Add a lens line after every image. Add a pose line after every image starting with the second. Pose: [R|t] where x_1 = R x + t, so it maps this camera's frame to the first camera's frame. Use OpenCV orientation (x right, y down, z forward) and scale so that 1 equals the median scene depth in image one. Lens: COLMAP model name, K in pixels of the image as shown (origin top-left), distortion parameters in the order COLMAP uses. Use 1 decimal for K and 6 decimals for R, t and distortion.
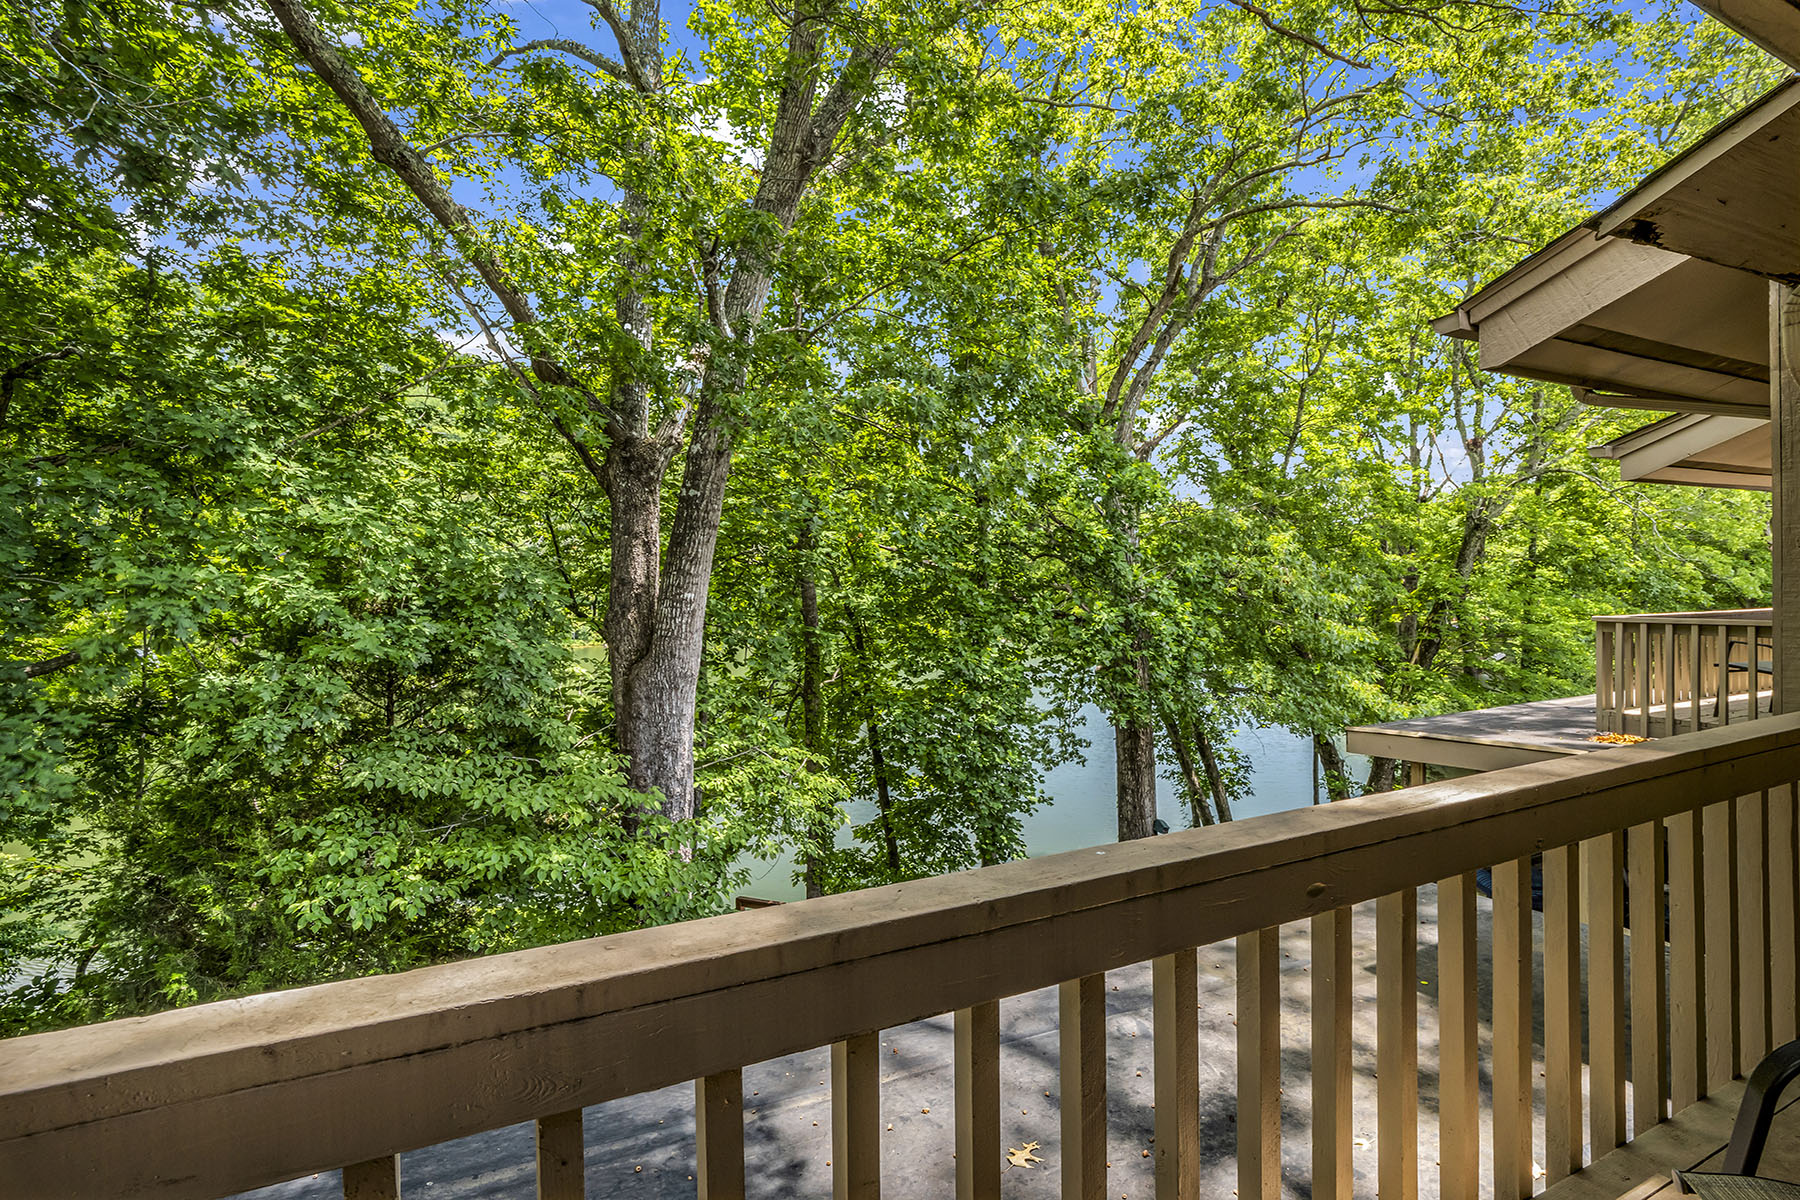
lens RADIAL K [[867.5, 0, 869.6], [0, 867.5, 629.6], [0, 0, 1]] dist [-0.018683, 0.001397]
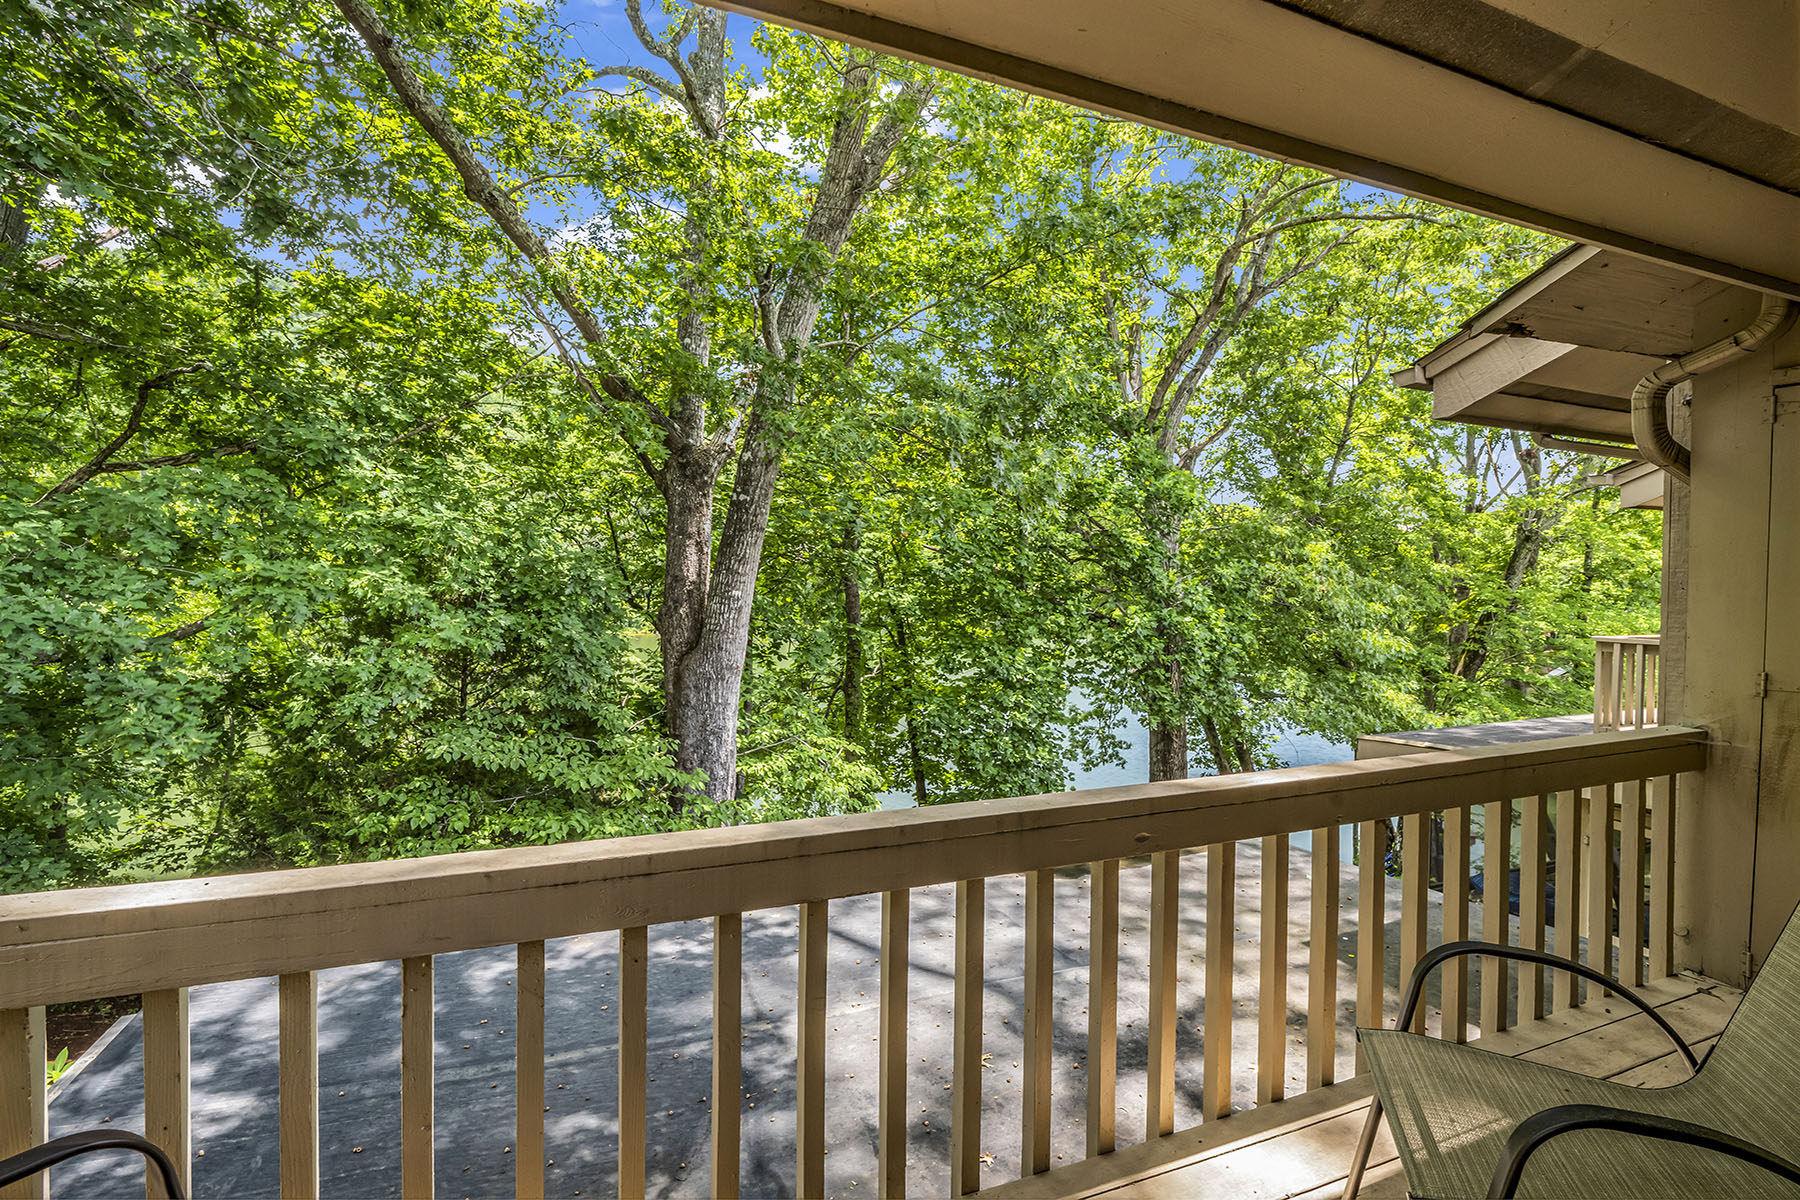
lens RADIAL K [[867.5, 0, 875.0], [0, 867.5, 615.1], [0, 0, 1]] dist [-0.018683, 0.001397]
pose [[0.998420, 0.025716, -0.049961, 0.014962], [-0.026204, 0.999615, -0.009129, -0.005510], [0.049707, 0.010424, 0.998709, -0.055819]]
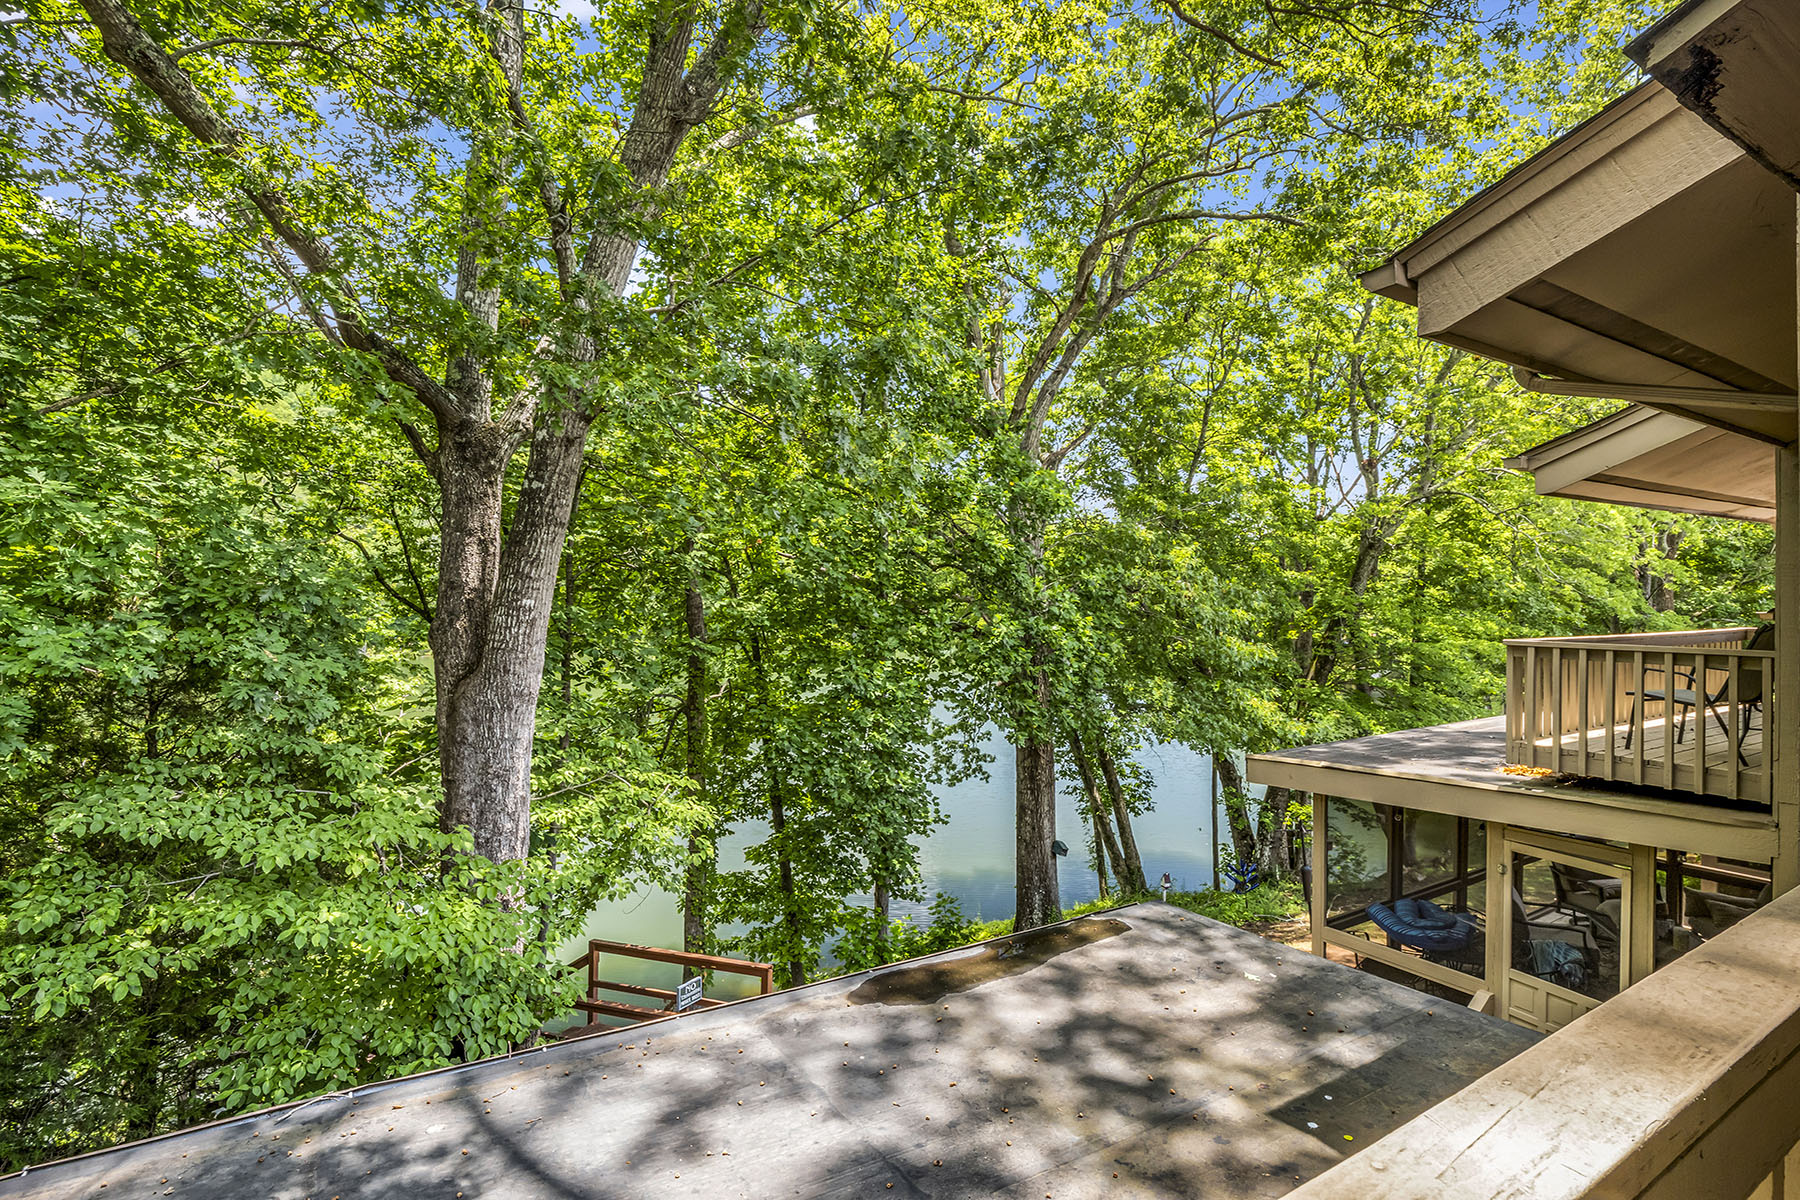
lens RADIAL K [[867.5, 0, 863.7], [0, 867.5, 644.5], [0, 0, 1]] dist [-0.018683, 0.001397]
pose [[0.995905, 0.011542, 0.089670, 0.043305], [-0.012130, 0.999908, 0.006016, -0.004288], [-0.089592, -0.007079, 0.995953, 0.084320]]
